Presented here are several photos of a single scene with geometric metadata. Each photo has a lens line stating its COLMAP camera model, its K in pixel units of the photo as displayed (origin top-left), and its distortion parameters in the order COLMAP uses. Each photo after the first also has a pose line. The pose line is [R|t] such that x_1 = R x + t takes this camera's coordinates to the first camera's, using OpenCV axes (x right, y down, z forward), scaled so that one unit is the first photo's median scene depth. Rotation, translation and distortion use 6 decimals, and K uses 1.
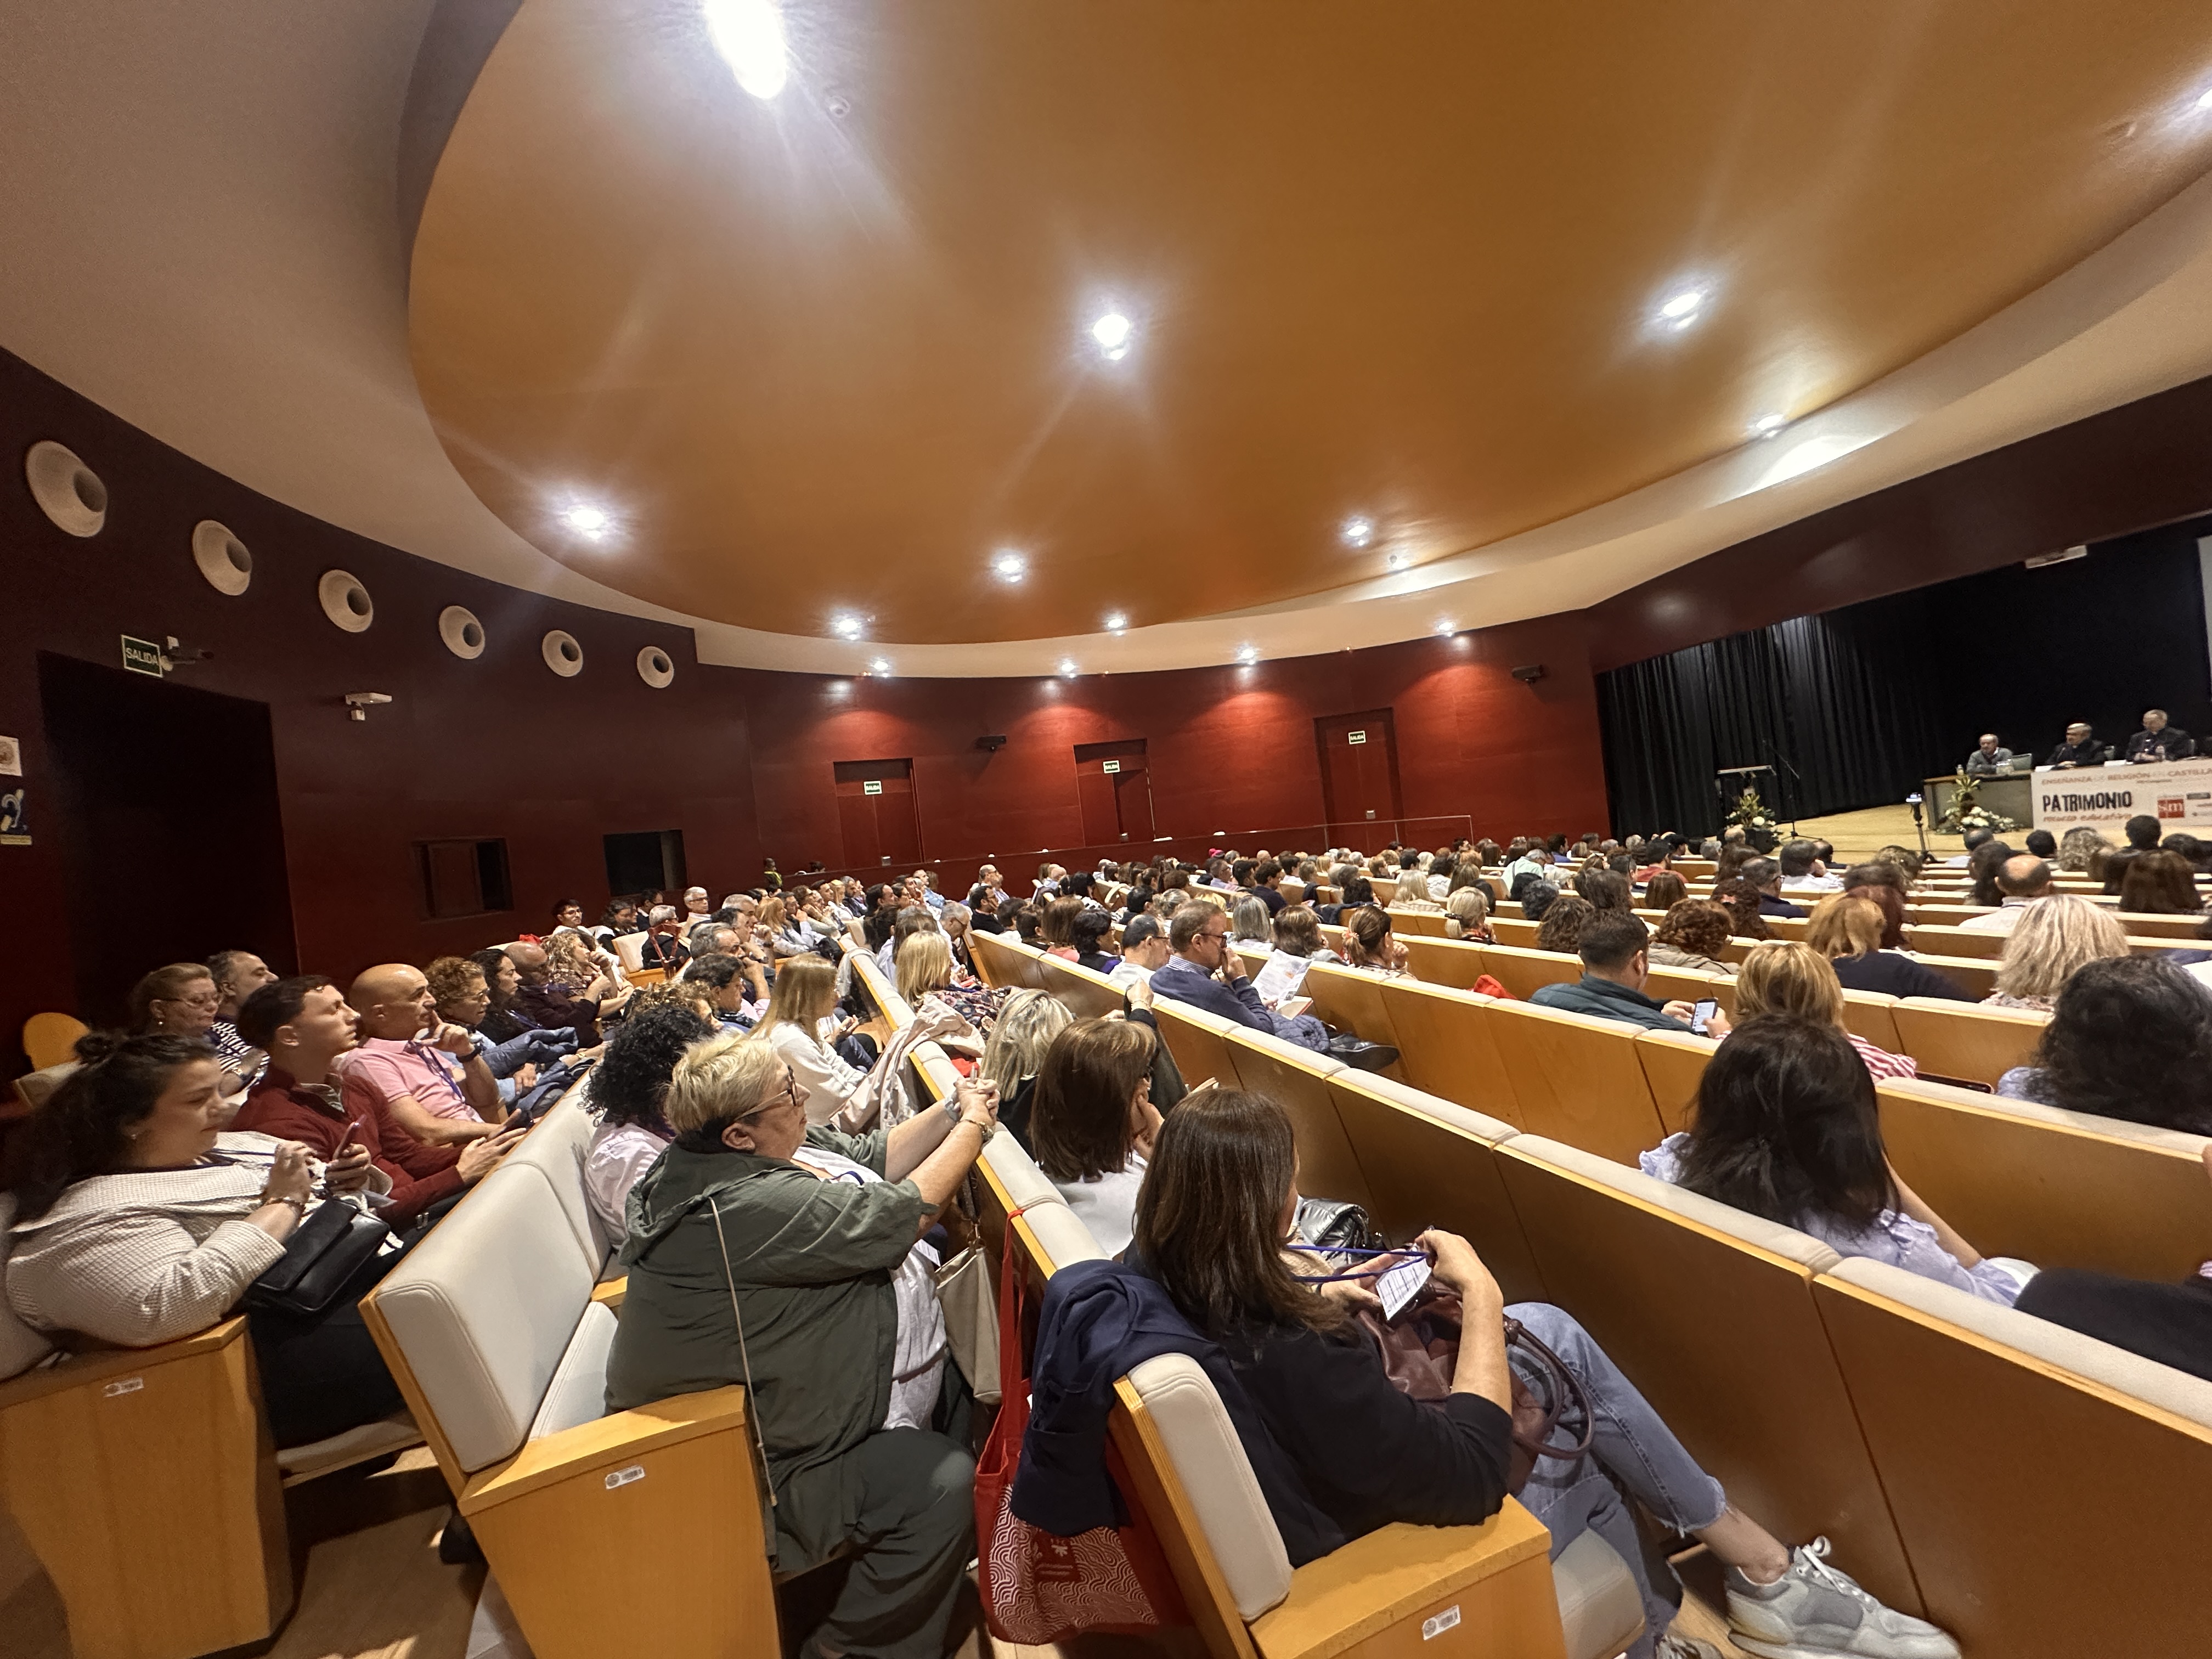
lens RADIAL K [[889.6, 0, 1106.0], [0, 889.6, 829.5], [0, 0, 1]] dist [0.000339, -0.000160]
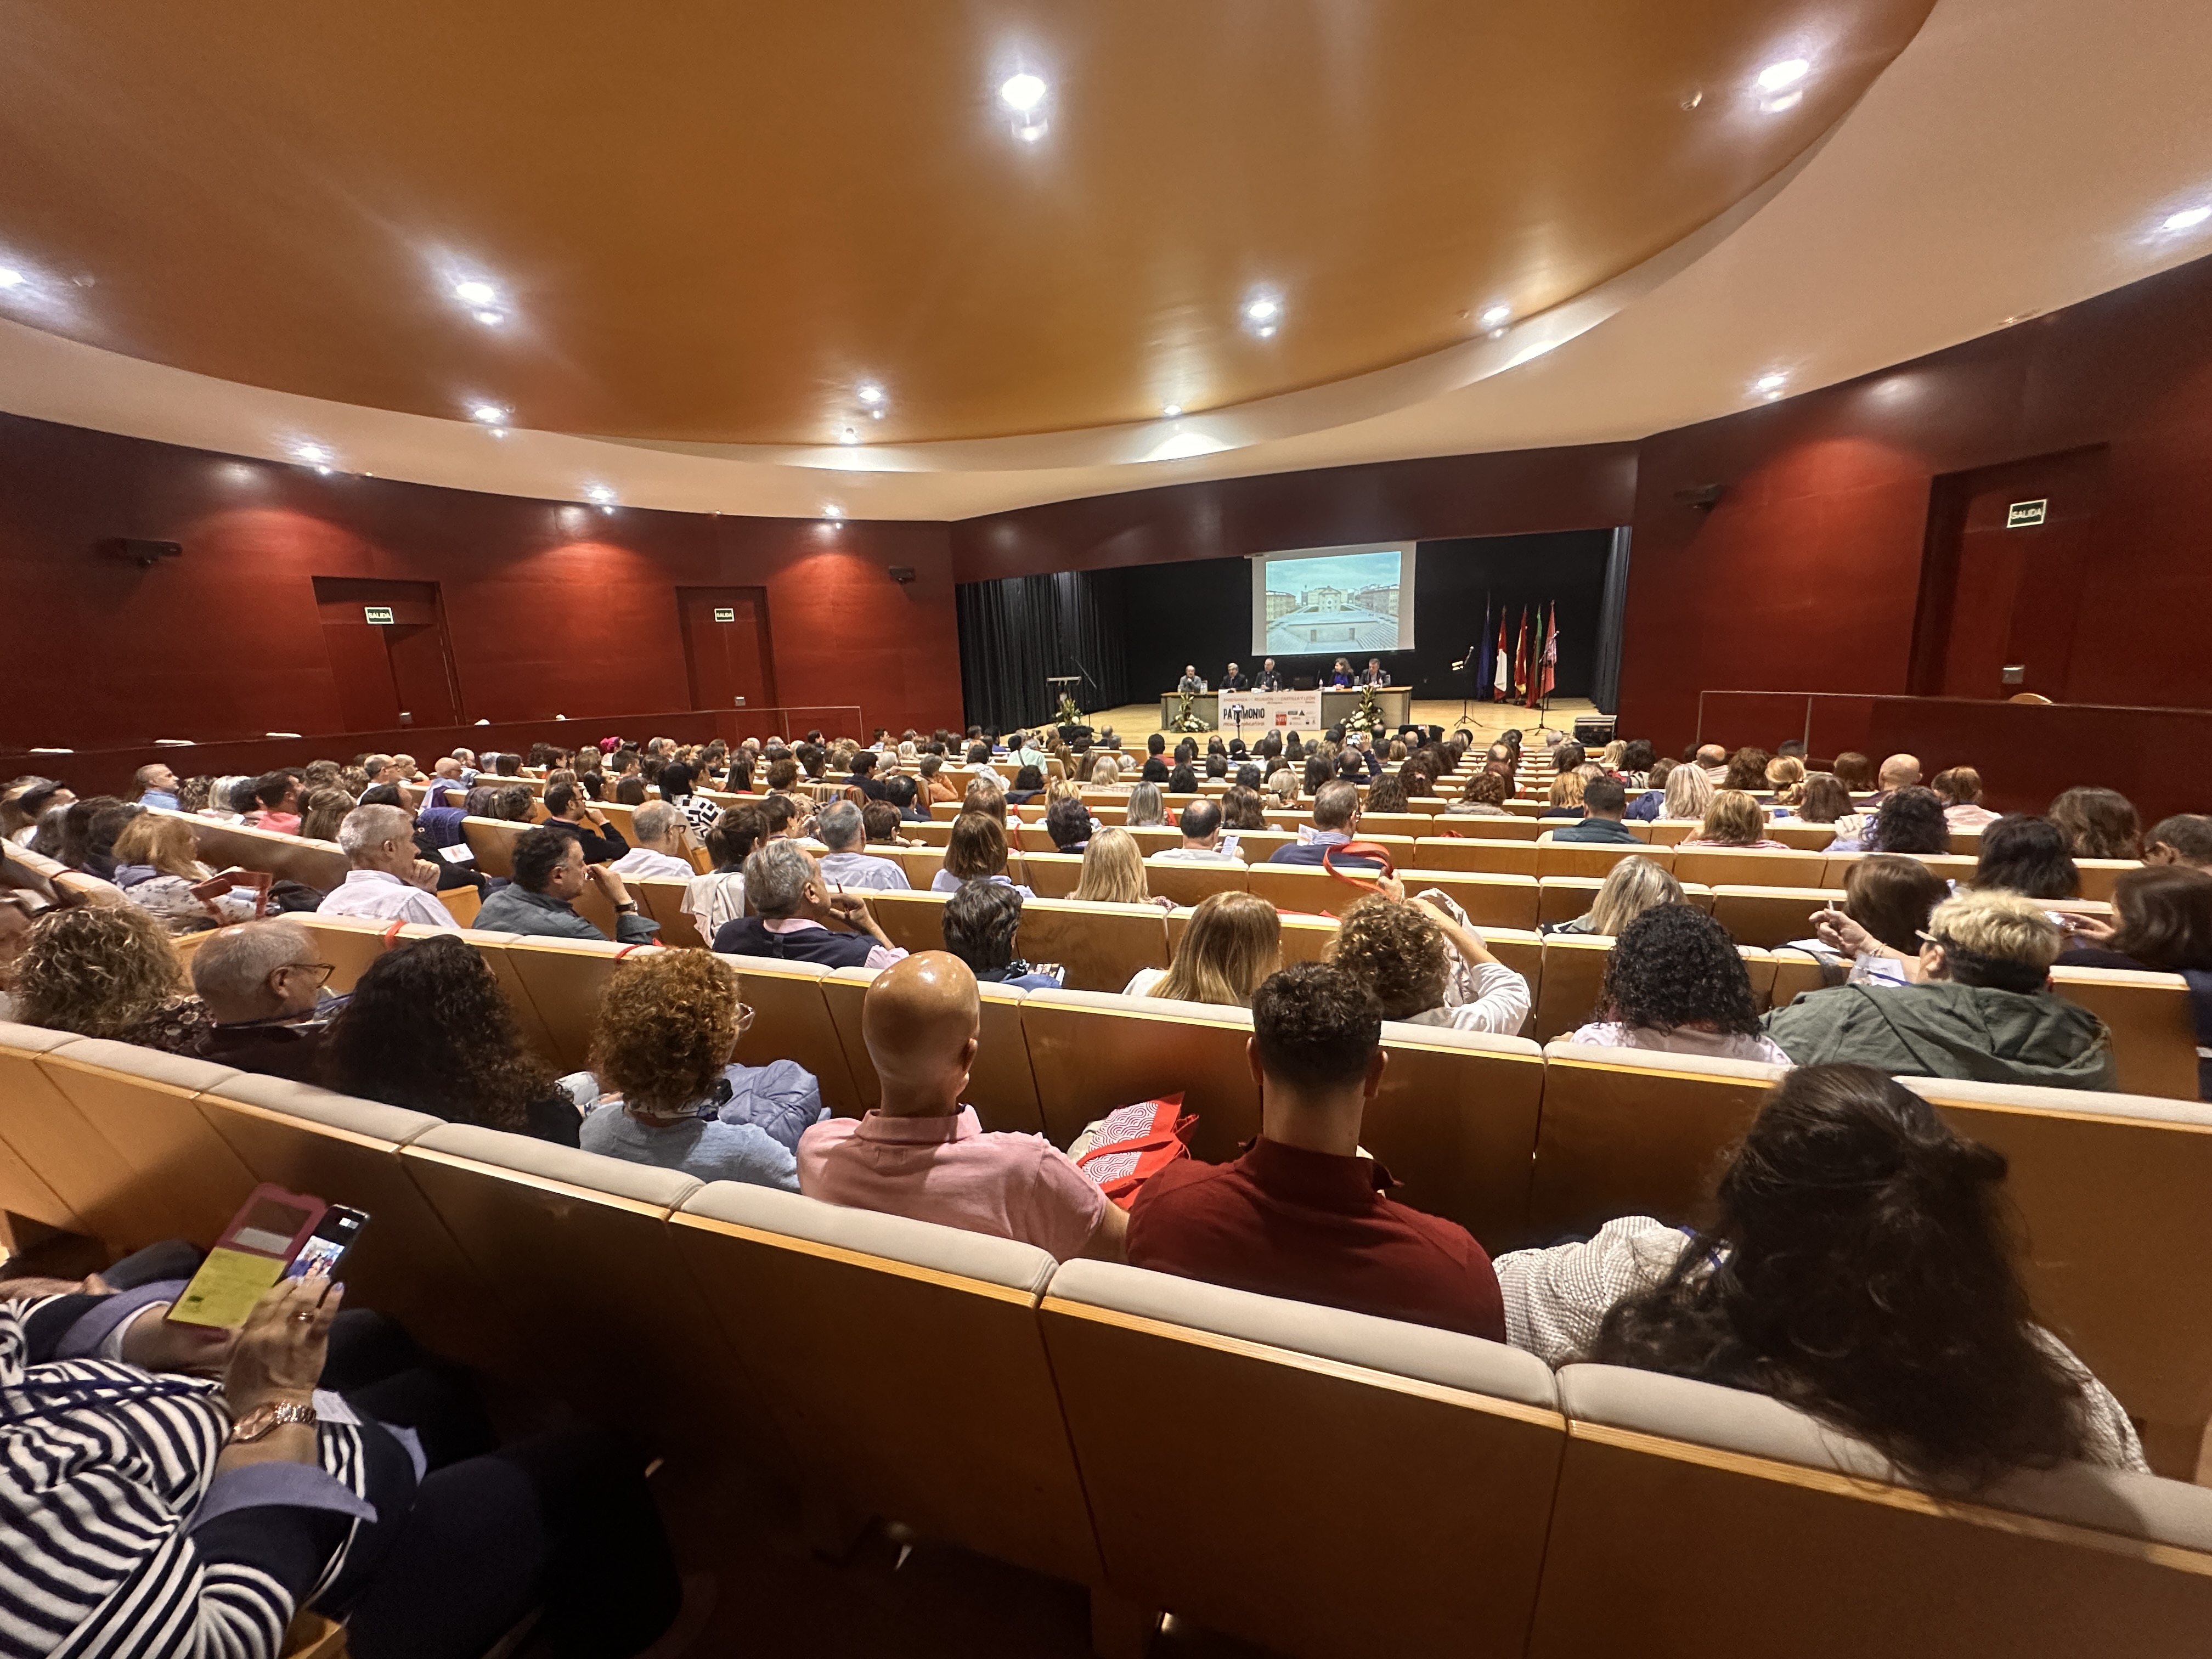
lens RADIAL K [[889.6, 0, 1106.0], [0, 889.6, 829.5], [0, 0, 1]] dist [0.000339, -0.000160]
pose [[0.634175, -0.066031, 0.770365, -0.258116], [-0.026437, 0.993912, 0.106955, 0.009593], [-0.772738, -0.088194, 0.628569, 0.149863]]
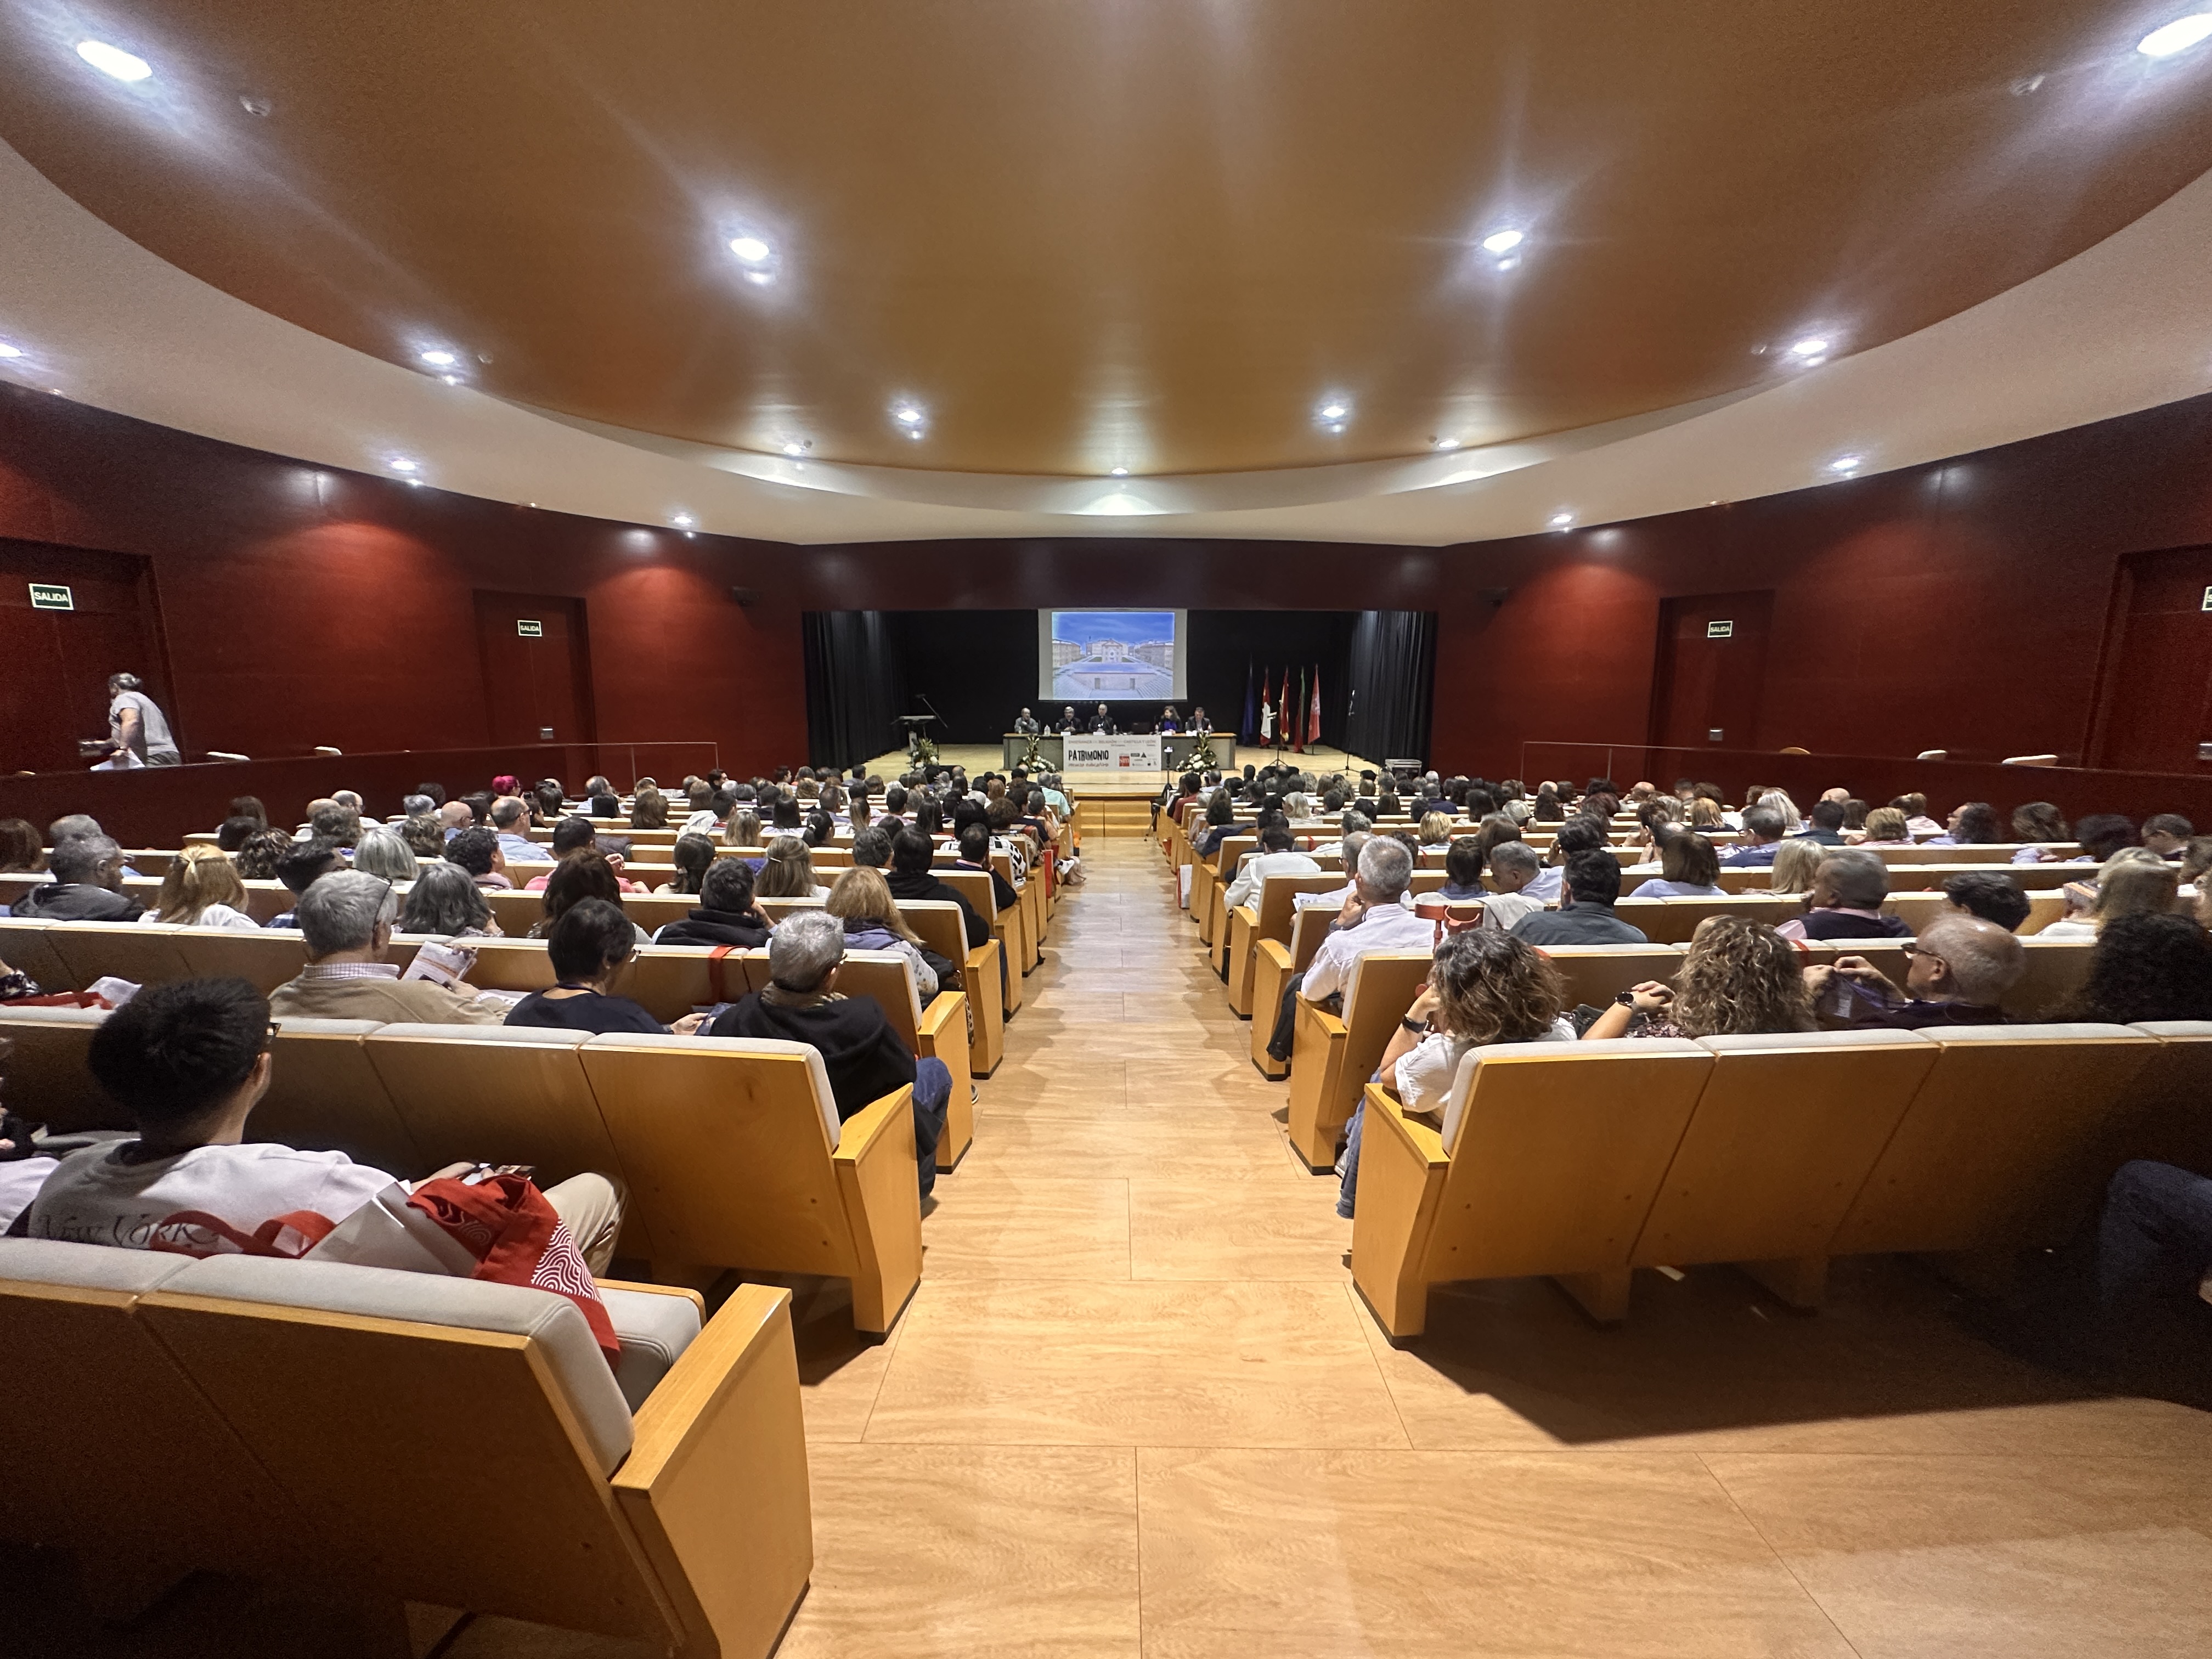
lens RADIAL K [[889.6, 0, 1106.0], [0, 889.6, 829.5], [0, 0, 1]] dist [0.000339, -0.000160]
pose [[0.247485, -0.041193, 0.968016, -0.451965], [-0.024951, 0.998494, 0.048869, 0.022359], [-0.968570, -0.036247, 0.246085, 0.481489]]
